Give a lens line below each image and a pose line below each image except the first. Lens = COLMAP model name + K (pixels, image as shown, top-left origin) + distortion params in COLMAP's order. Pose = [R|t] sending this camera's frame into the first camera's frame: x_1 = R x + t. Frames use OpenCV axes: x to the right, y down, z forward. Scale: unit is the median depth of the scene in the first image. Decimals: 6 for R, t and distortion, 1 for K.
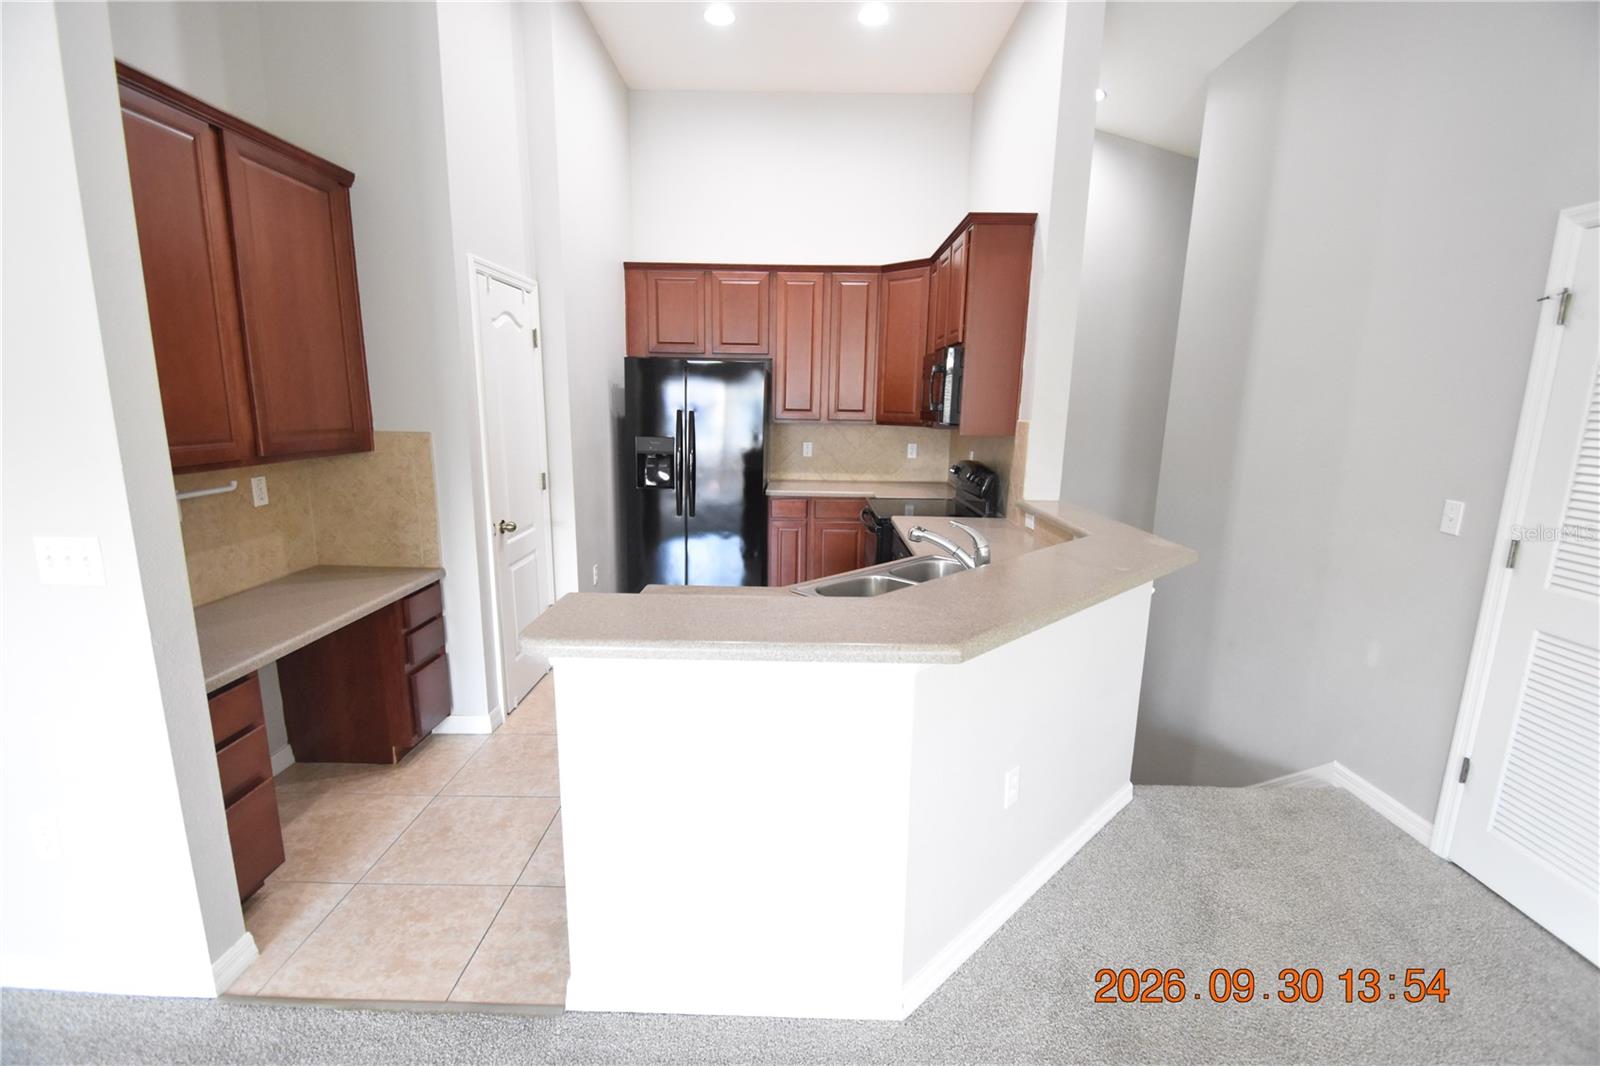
lens RADIAL K [[699.3, 0, 791.4], [0, 699.3, 539.4], [0, 0, 1]] dist [0.019904, -0.020983]
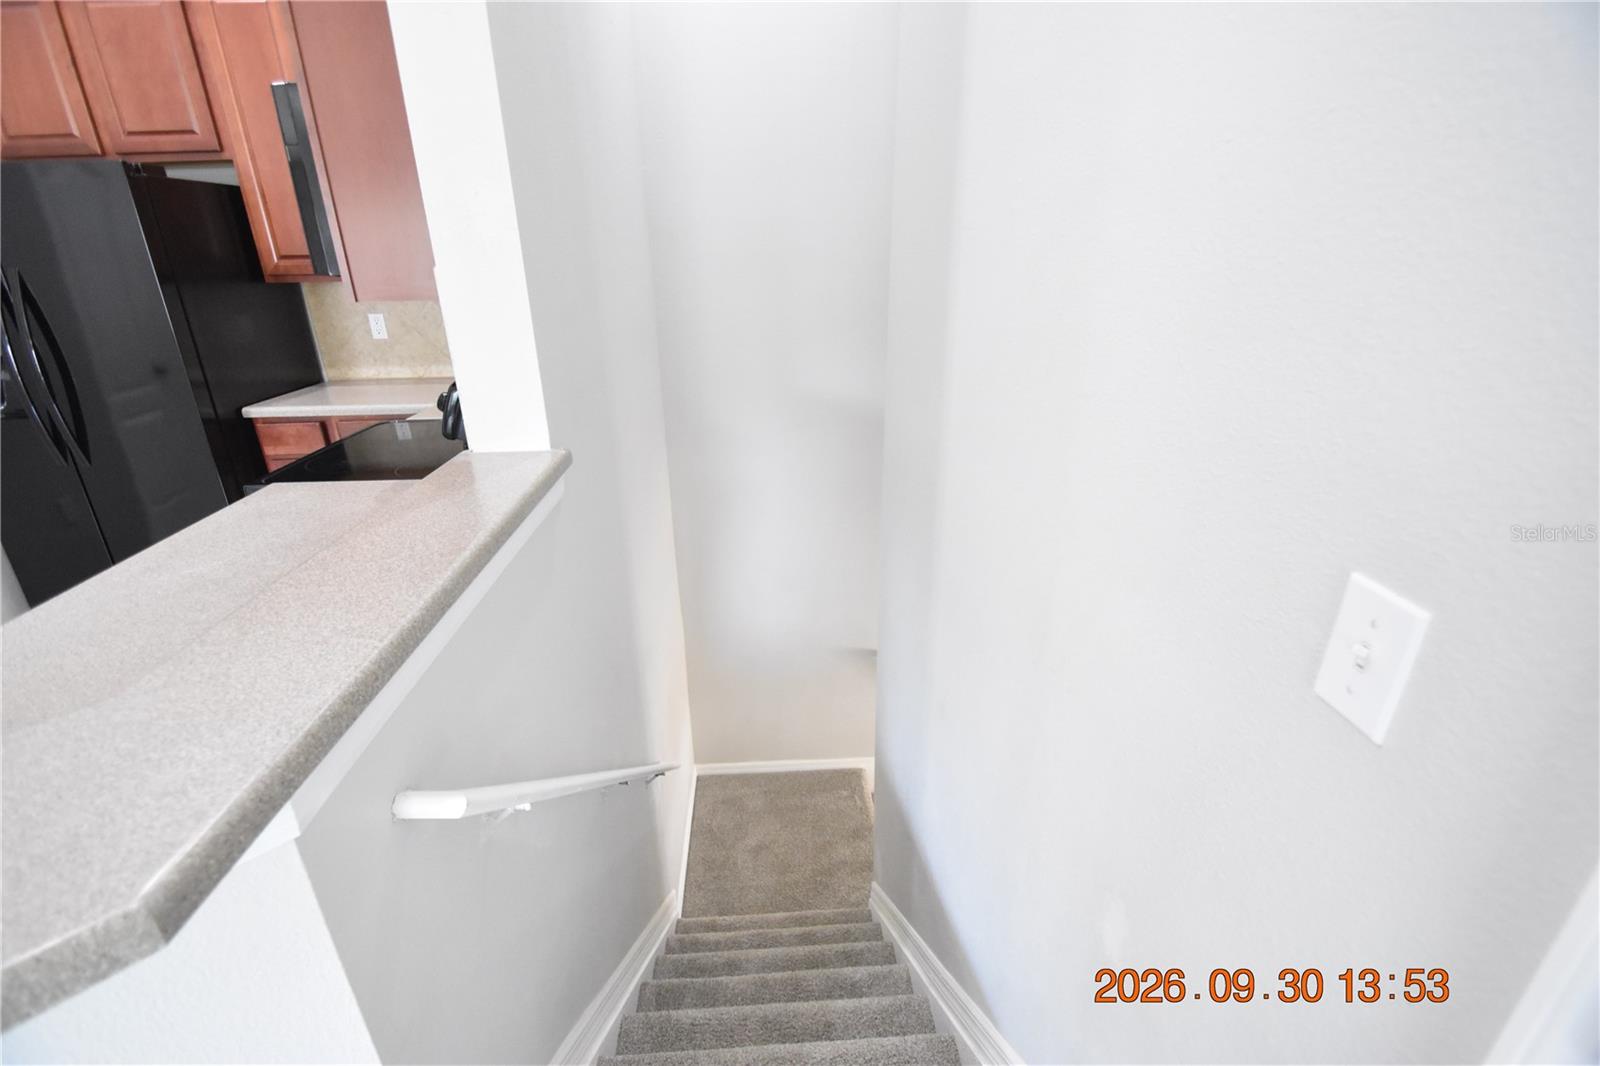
lens RADIAL K [[699.3, 0, 791.4], [0, 699.3, 539.4], [0, 0, 1]] dist [0.019904, -0.020983]
pose [[0.996499, -0.054385, 0.063500, 0.565000], [0.041040, 0.979903, 0.195209, -0.090977], [-0.072840, -0.191920, 0.978704, 0.604636]]
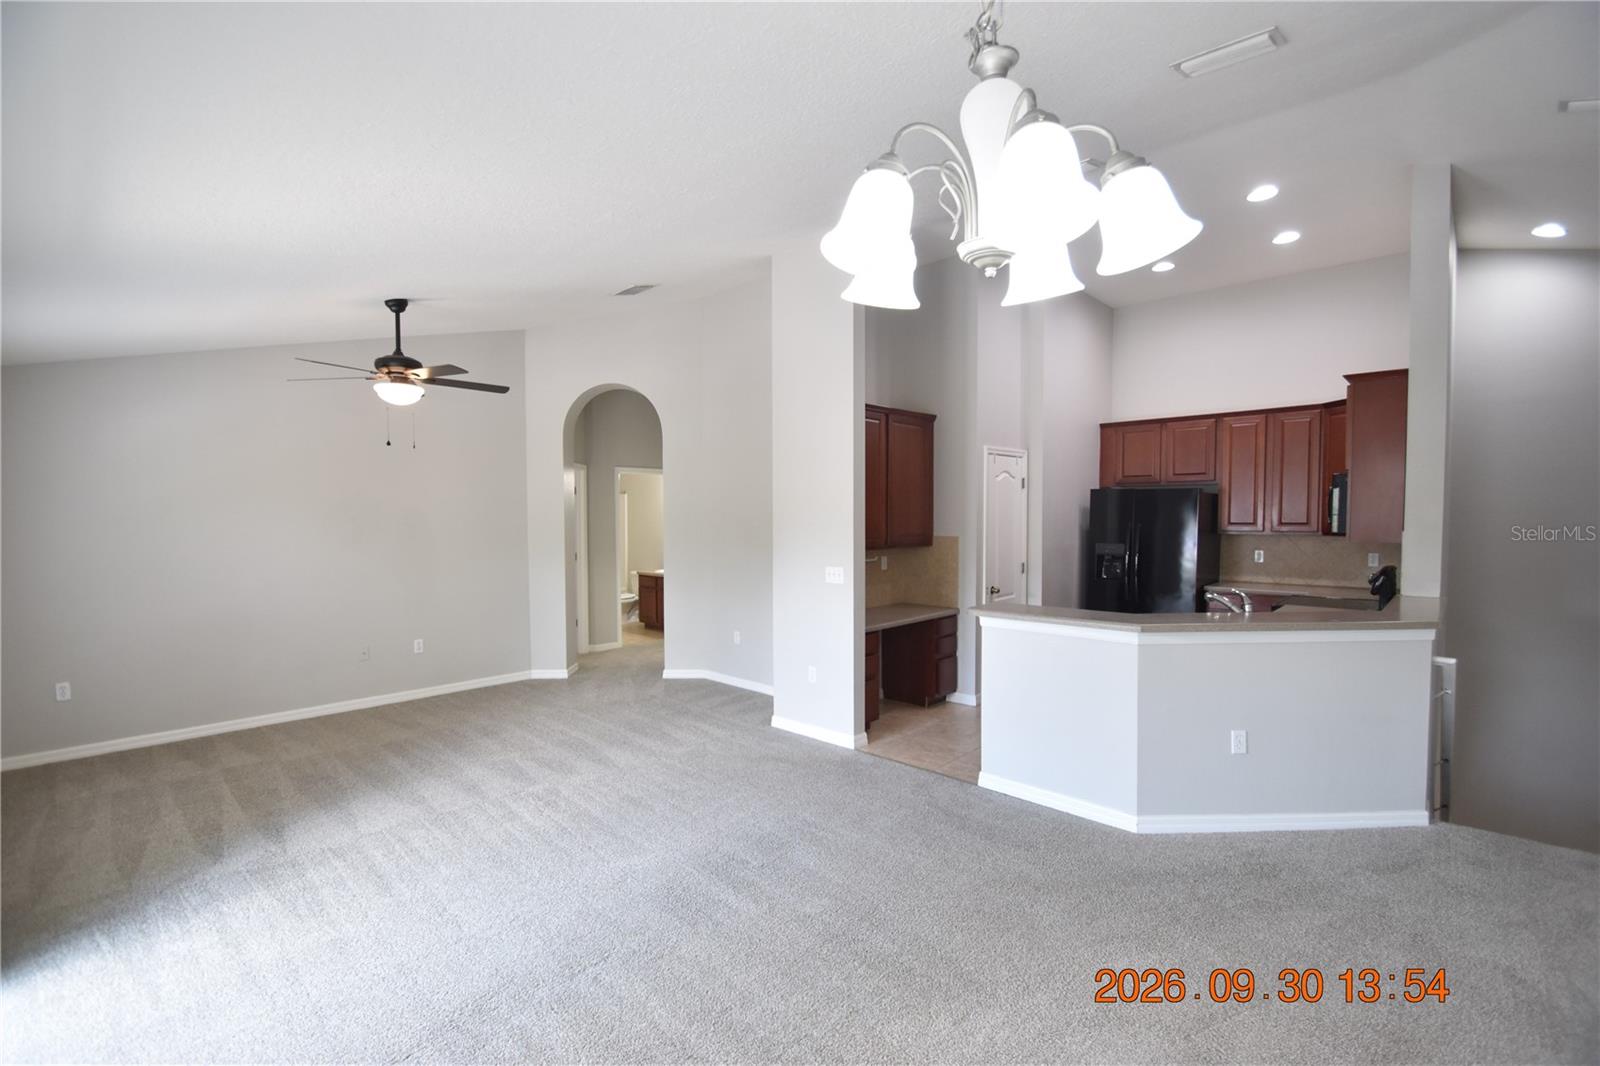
lens RADIAL K [[699.3, 0, 791.4], [0, 699.3, 539.4], [0, 0, 1]] dist [0.019904, -0.020983]
pose [[0.730678, 0.007584, -0.682680, 0.437466], [-0.117979, 0.986298, -0.115317, 0.123513], [0.672452, 0.164802, 0.721560, -0.657601]]
